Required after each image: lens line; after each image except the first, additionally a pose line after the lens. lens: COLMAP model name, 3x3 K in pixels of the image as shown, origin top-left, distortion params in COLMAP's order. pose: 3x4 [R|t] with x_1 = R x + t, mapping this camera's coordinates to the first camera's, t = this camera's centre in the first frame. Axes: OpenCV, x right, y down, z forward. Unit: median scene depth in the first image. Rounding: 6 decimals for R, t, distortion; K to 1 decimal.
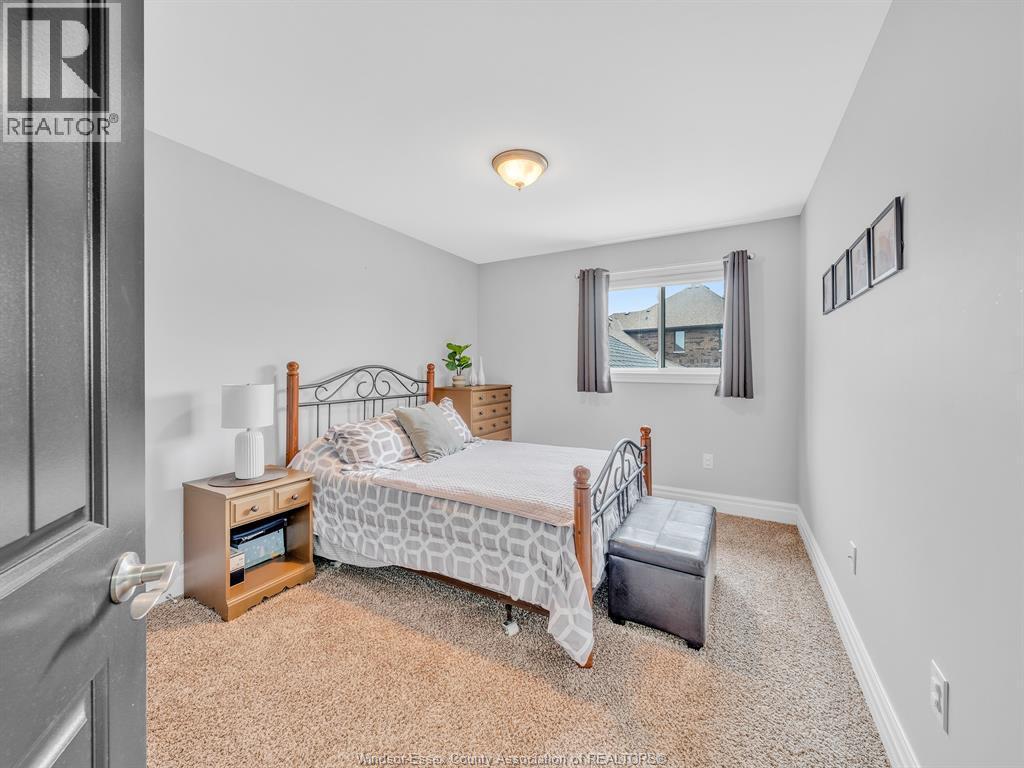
lens RADIAL K [[391.7, 0, 512.0], [0, 391.7, 384.0], [0, 0, 1]] dist [-0.001283, 0.000039]
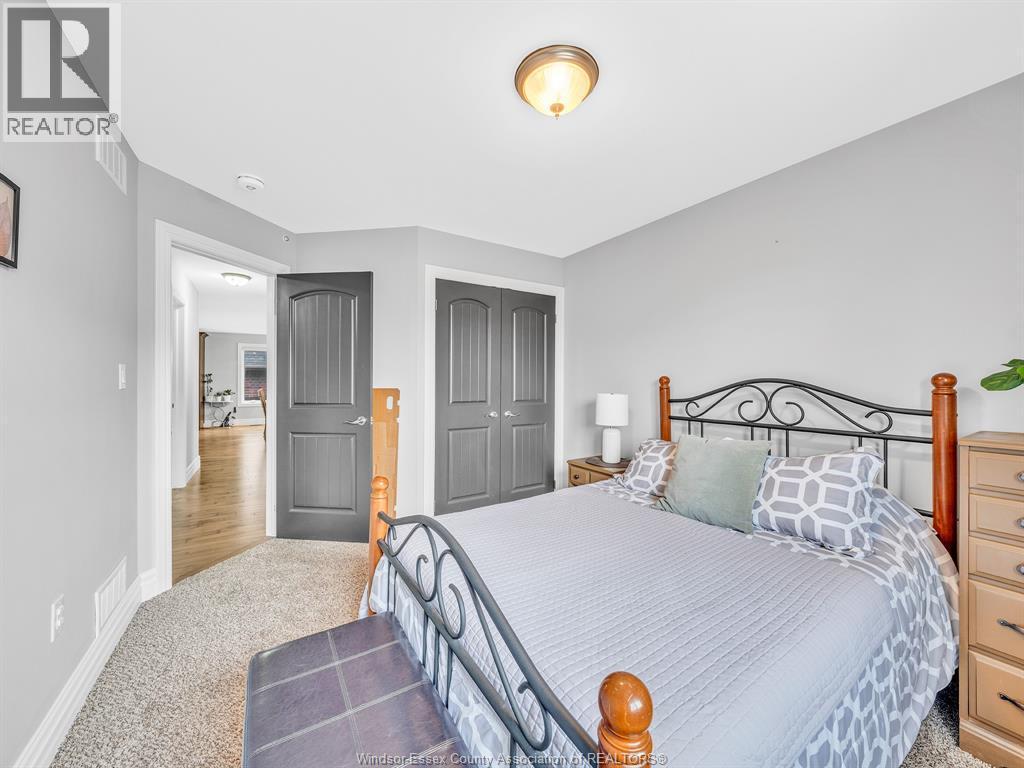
lens RADIAL K [[391.7, 0, 512.0], [0, 391.7, 384.0], [0, 0, 1]] dist [-0.001283, 0.000039]
pose [[-0.451731, 0.004083, -0.892145, 0.525063], [-0.041605, 0.998805, 0.025637, -0.040176], [0.891184, 0.048699, -0.451021, 0.969069]]
